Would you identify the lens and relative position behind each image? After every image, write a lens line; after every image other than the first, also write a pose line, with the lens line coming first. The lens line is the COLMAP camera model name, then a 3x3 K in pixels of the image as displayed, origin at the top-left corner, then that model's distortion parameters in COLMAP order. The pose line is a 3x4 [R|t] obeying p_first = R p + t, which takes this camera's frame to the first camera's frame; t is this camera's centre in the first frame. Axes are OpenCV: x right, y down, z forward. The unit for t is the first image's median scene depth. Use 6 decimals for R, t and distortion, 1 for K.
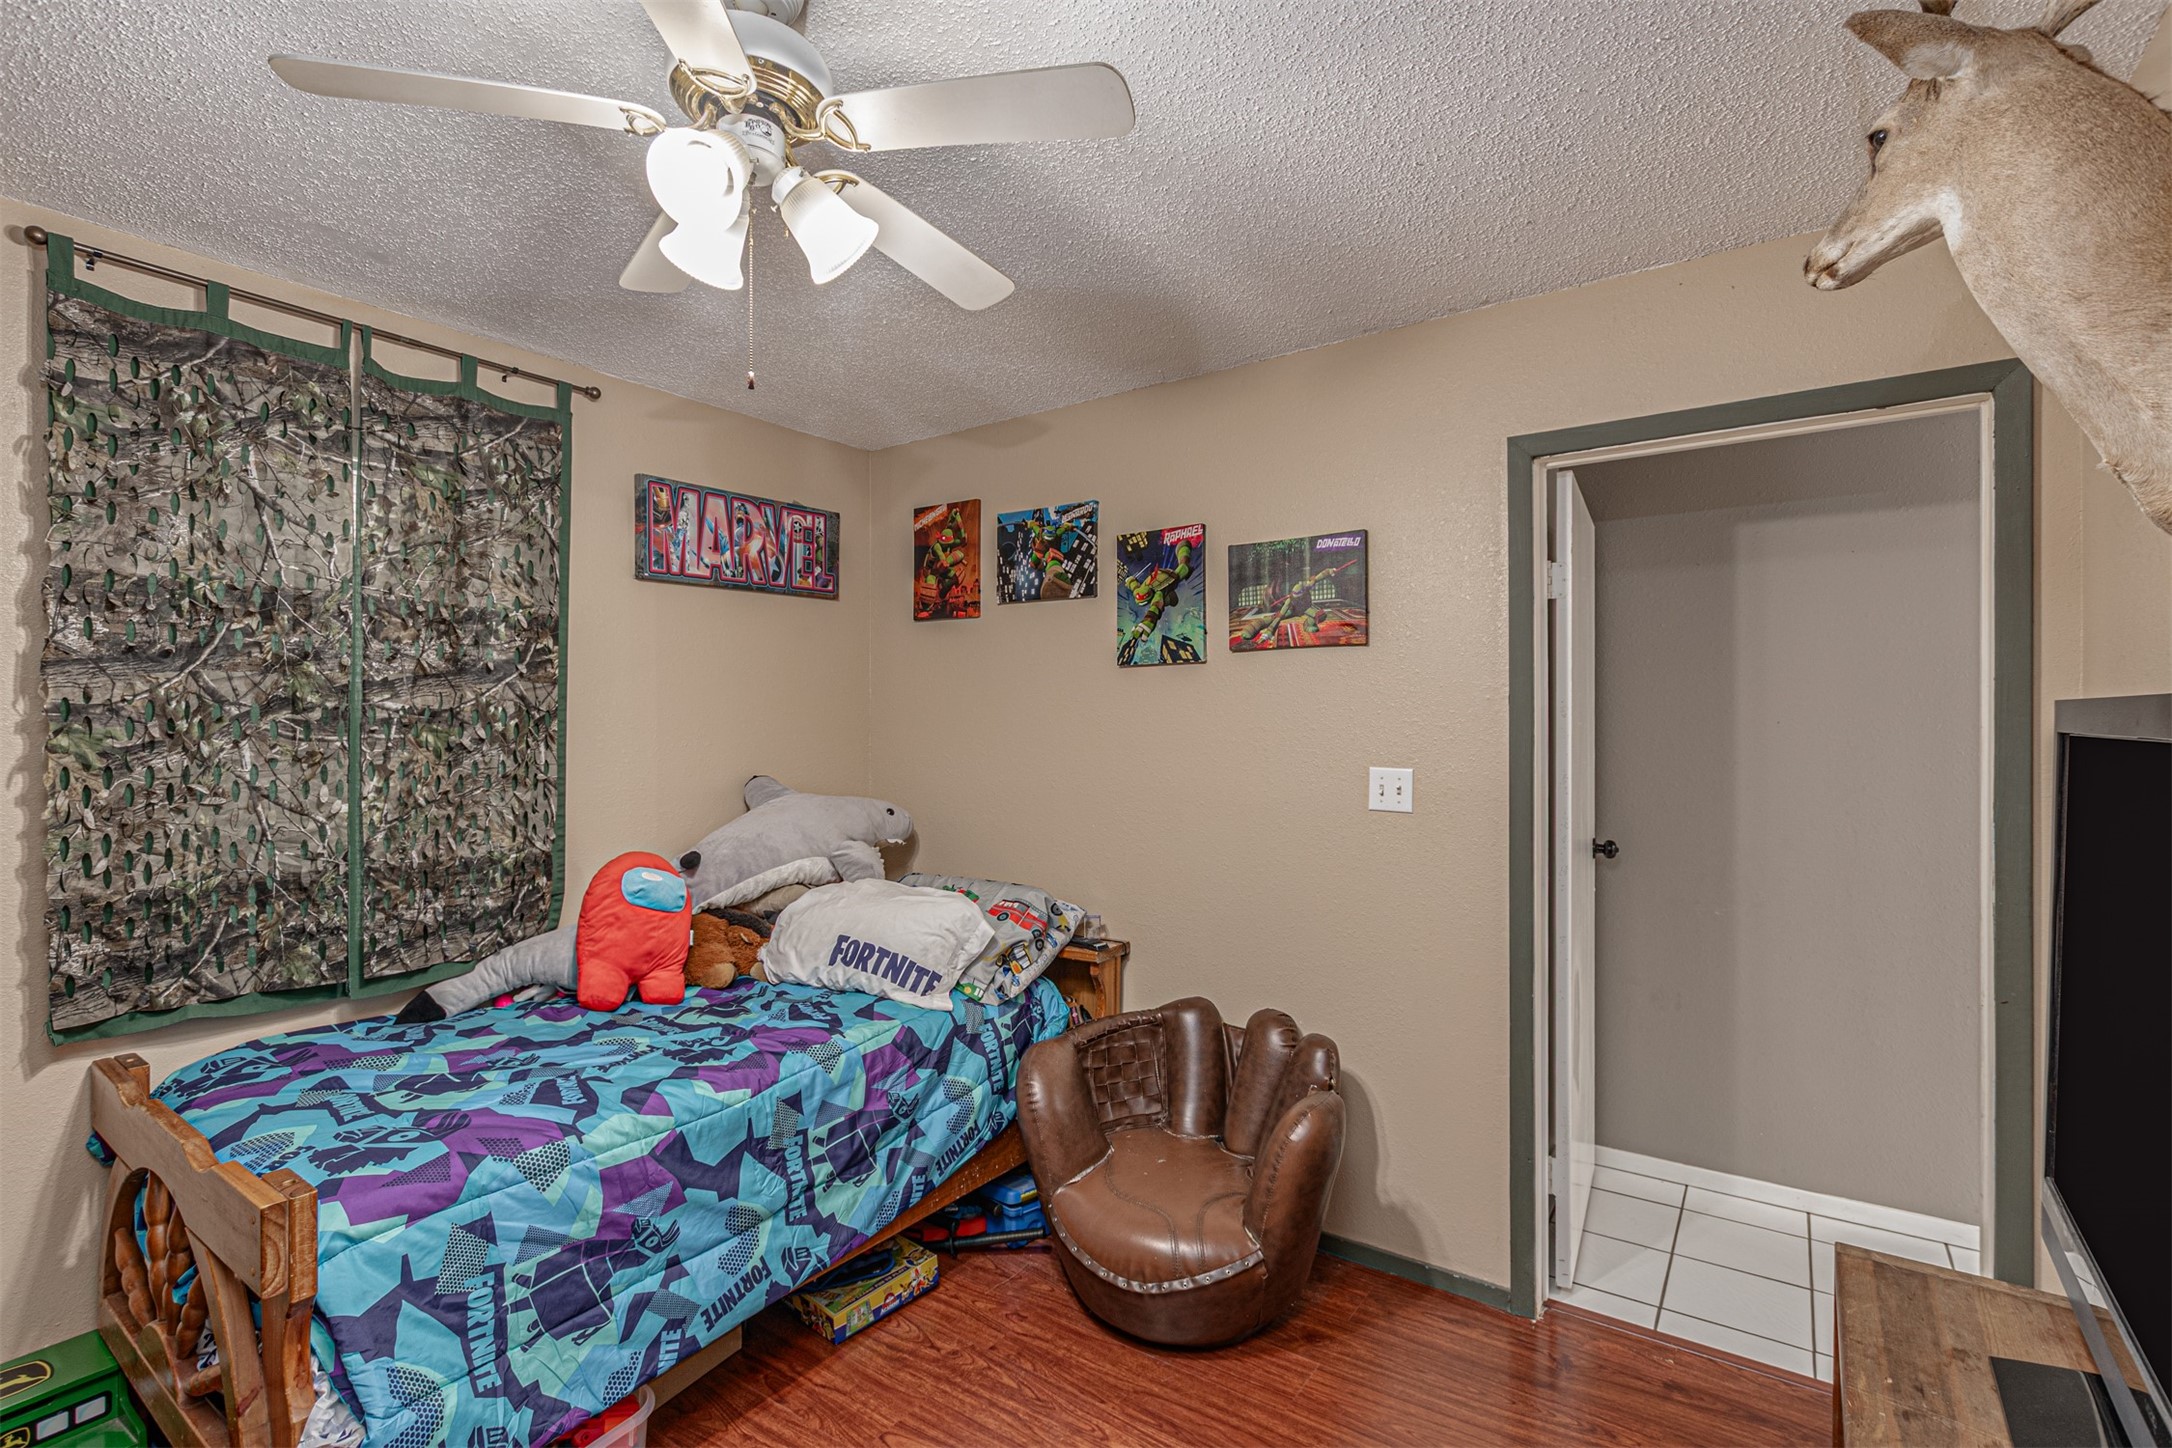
lens RADIAL K [[1016.1, 0, 1096.9], [0, 1016.1, 716.2], [0, 0, 1]] dist [0.002042, -0.002402]
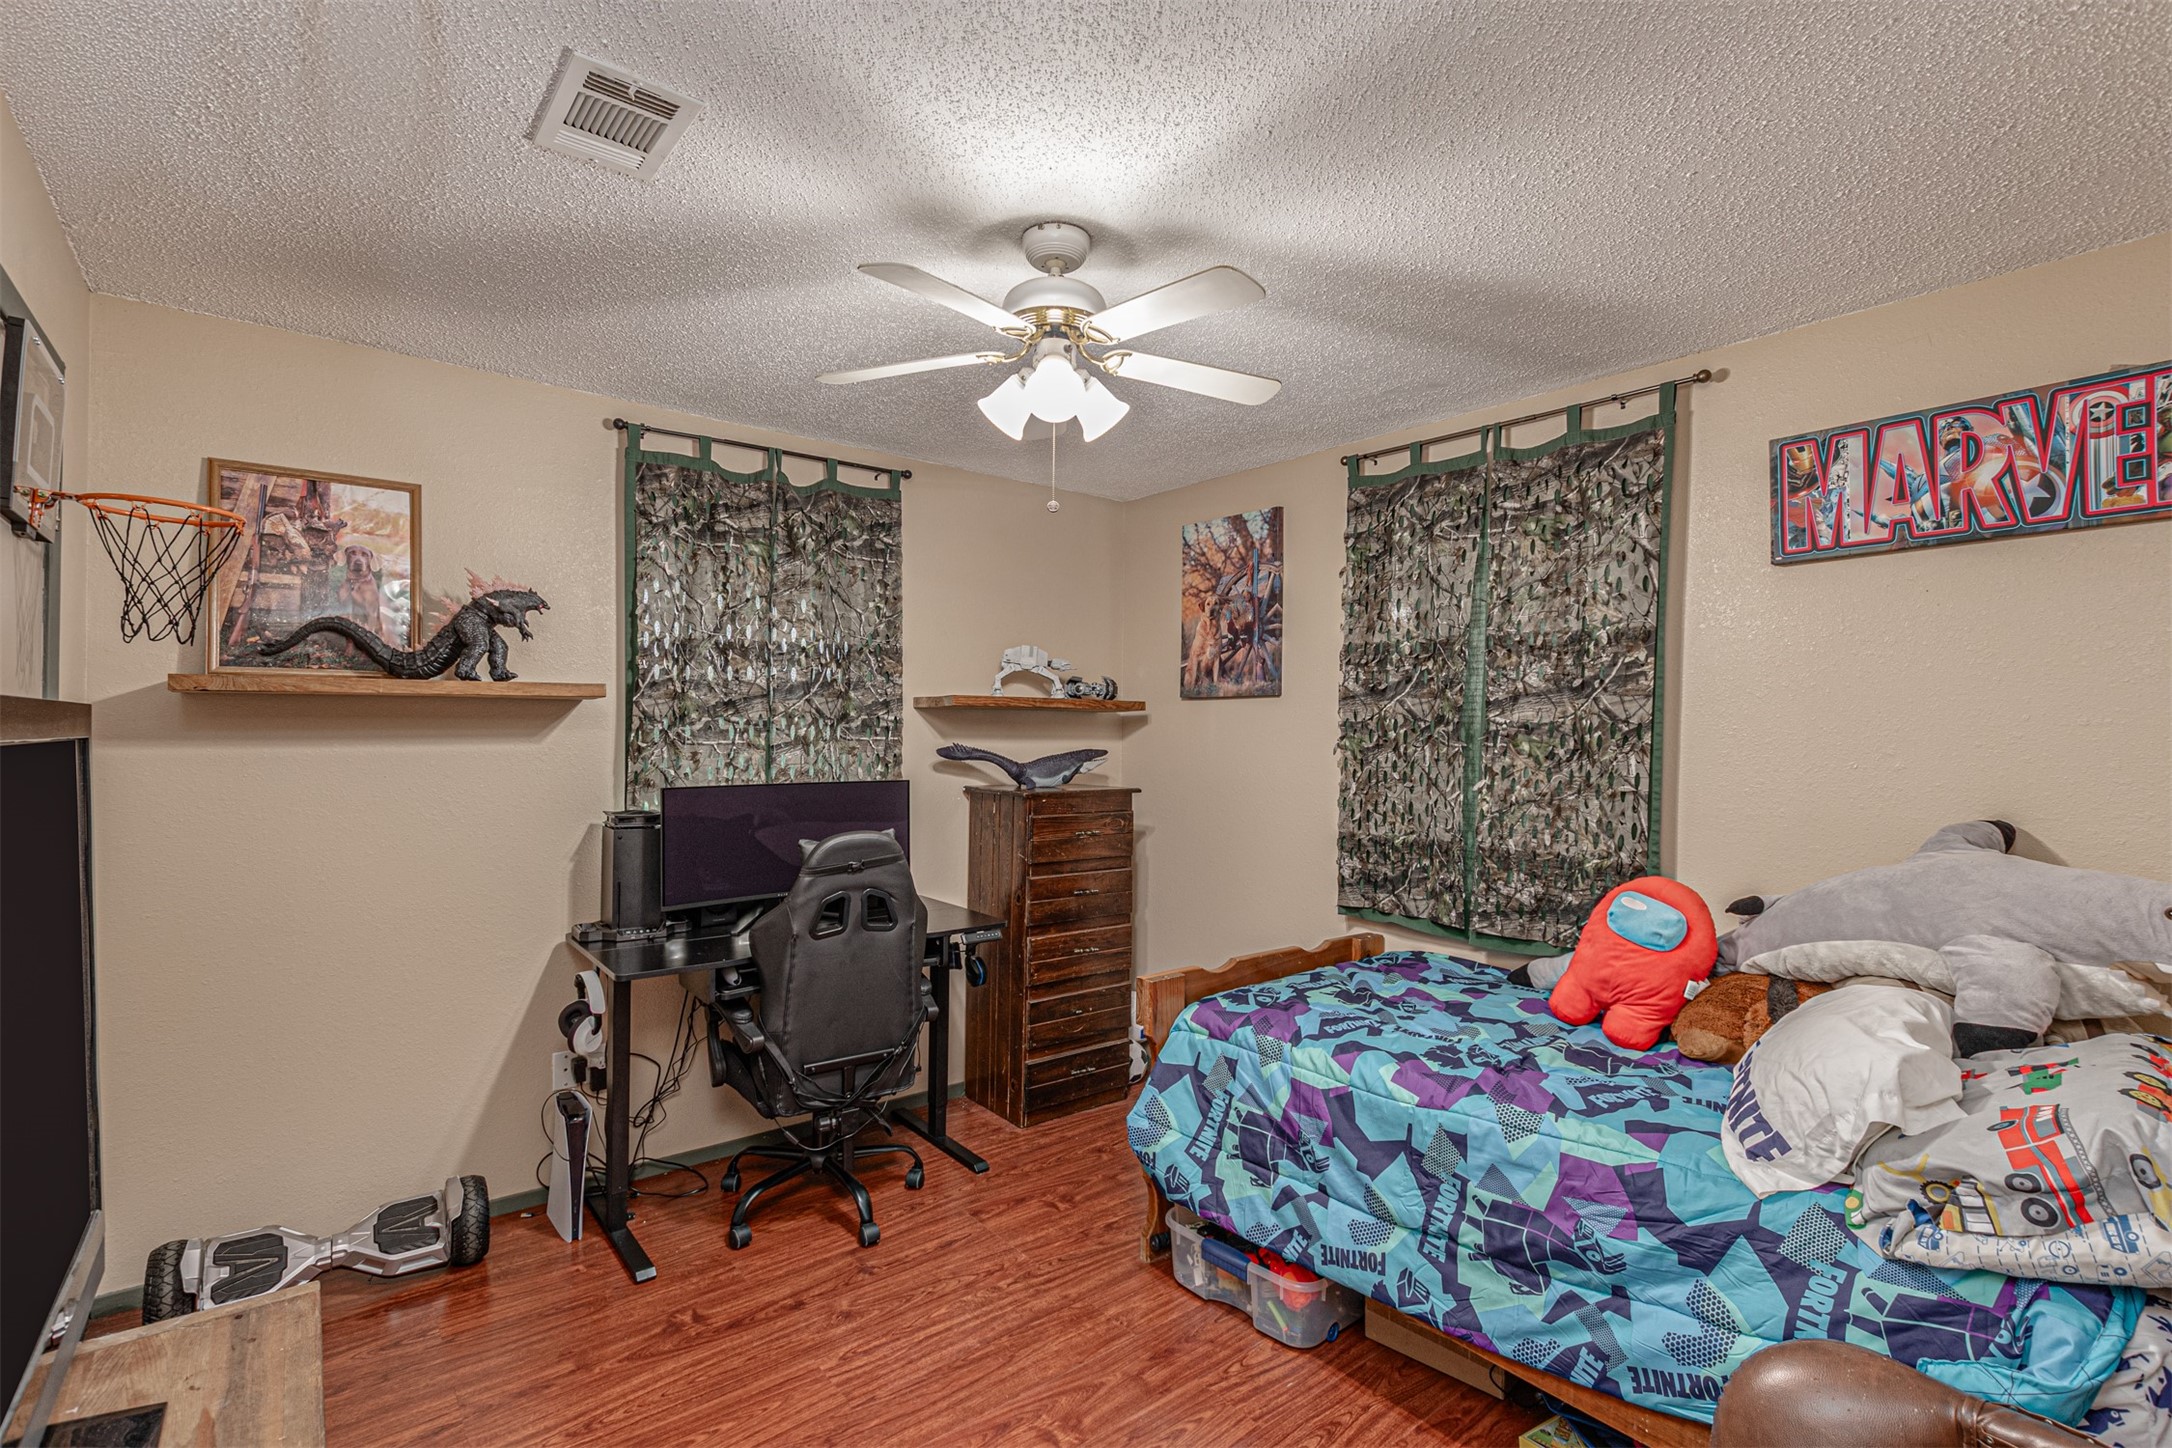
lens RADIAL K [[1016.1, 0, 1101.8], [0, 1016.1, 733.4], [0, 0, 1]] dist [0.002042, -0.002402]
pose [[-0.289200, -0.001454, -0.957267, 0.648322], [-0.006716, 0.999977, 0.000510, 0.008299], [0.957245, 0.006577, -0.289204, 0.902552]]
